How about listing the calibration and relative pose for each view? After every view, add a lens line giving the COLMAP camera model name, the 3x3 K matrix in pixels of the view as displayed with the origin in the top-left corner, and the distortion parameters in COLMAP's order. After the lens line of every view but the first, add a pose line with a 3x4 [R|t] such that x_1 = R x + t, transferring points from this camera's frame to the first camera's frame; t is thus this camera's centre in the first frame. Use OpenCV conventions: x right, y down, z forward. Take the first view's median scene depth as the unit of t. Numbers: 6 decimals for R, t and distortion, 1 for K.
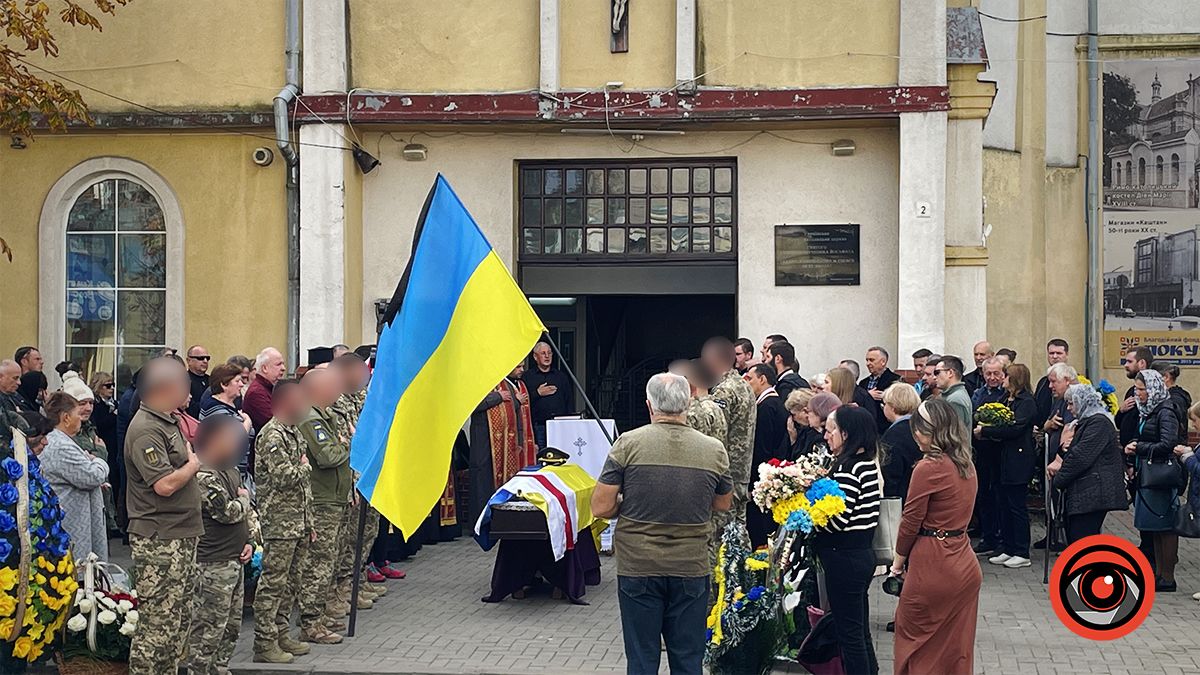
lens RADIAL K [[930.7, 0, 600.0], [0, 930.7, 337.5], [0, 0, 1]] dist [0.092153, -0.130699]
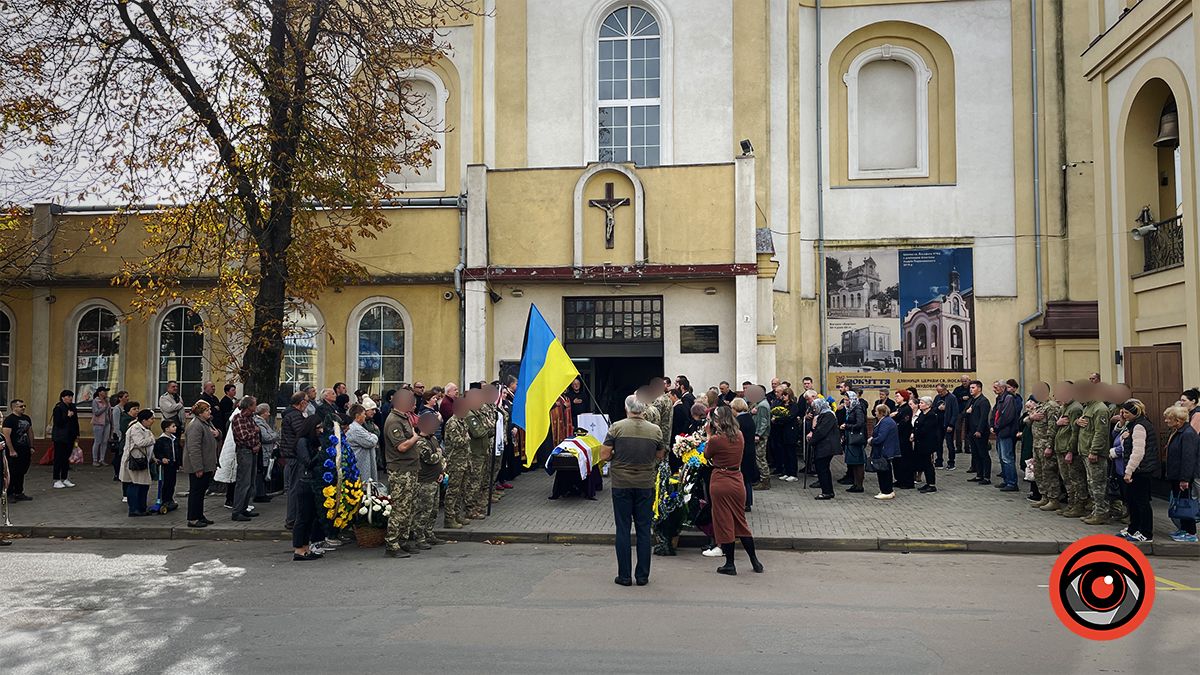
lens RADIAL K [[930.7, 0, 600.0], [0, 930.7, 337.5], [0, 0, 1]] dist [0.092153, -0.130699]
pose [[0.998035, -0.008471, -0.062078, 0.132151], [0.005735, 0.999010, -0.044125, 0.003160], [0.062390, 0.043682, 0.997095, -1.180323]]
